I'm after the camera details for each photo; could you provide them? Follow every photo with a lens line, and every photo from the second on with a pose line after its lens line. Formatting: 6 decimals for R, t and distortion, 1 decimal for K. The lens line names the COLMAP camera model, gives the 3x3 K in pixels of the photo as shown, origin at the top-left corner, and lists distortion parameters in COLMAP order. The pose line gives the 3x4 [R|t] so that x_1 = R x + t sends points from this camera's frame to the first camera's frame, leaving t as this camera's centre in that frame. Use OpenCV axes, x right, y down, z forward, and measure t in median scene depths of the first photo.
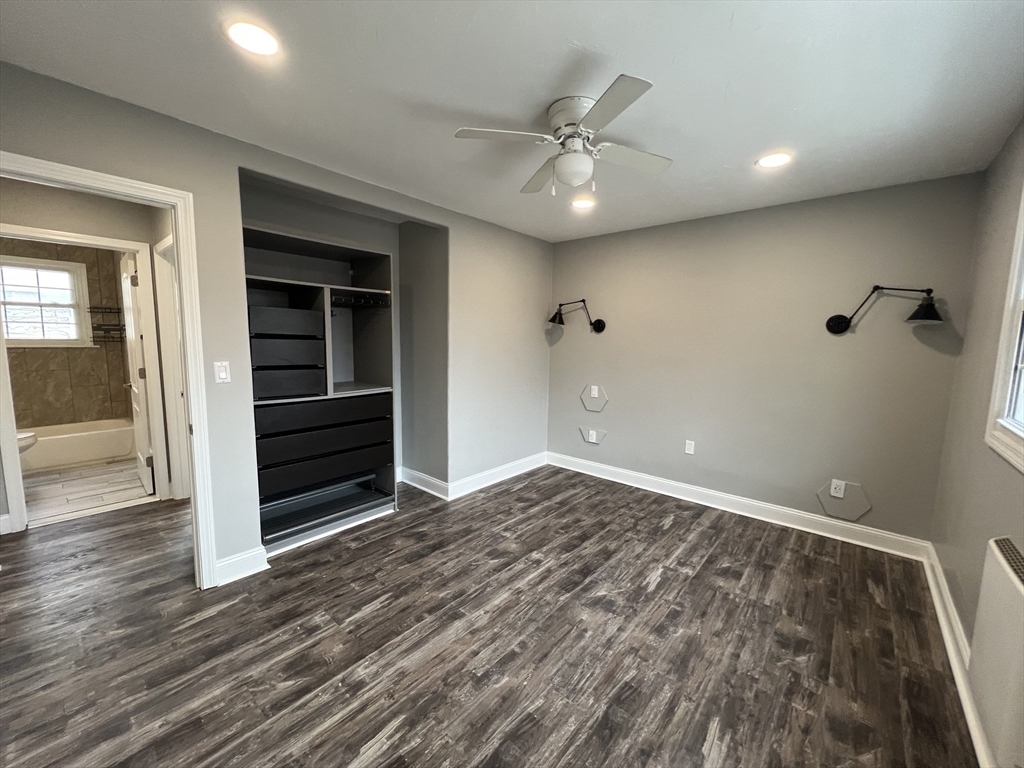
lens RADIAL K [[407.6, 0, 511.3], [0, 407.6, 382.4], [0, 0, 1]] dist [-0.001197, 0.000185]
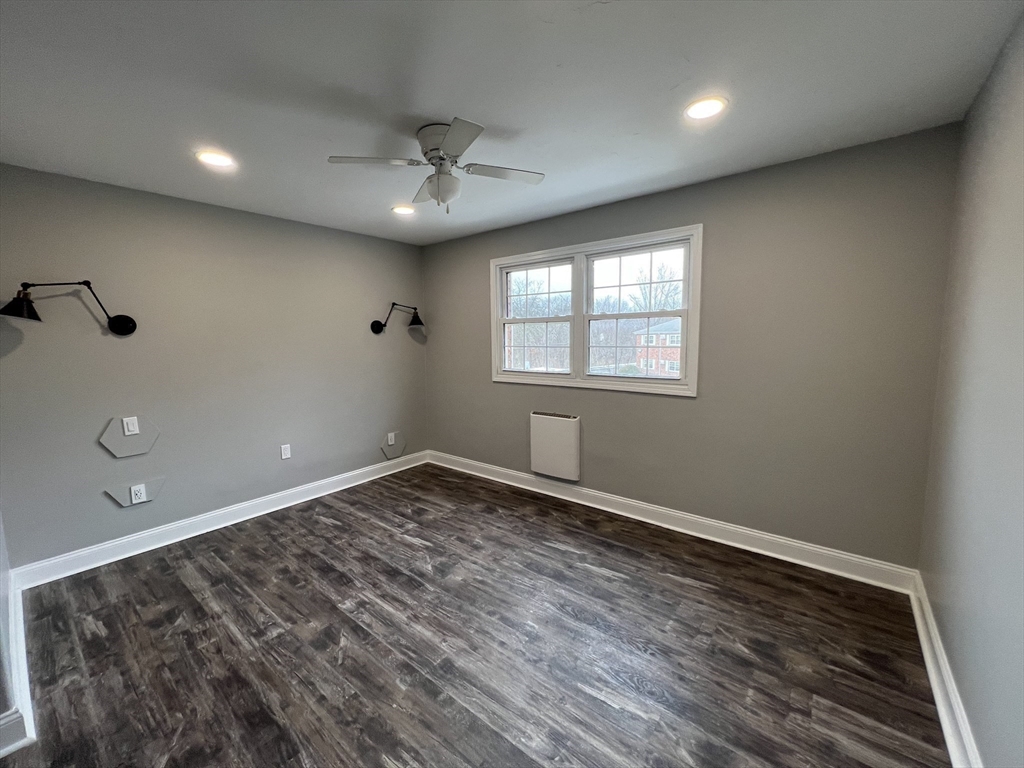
lens RADIAL K [[407.6, 0, 511.3], [0, 407.6, 382.4], [0, 0, 1]] dist [-0.001197, 0.000185]
pose [[-0.033197, -0.127080, 0.991337, -0.689410], [0.126170, 0.983415, 0.130290, -0.081964], [-0.991453, 0.129402, -0.016612, 0.605479]]
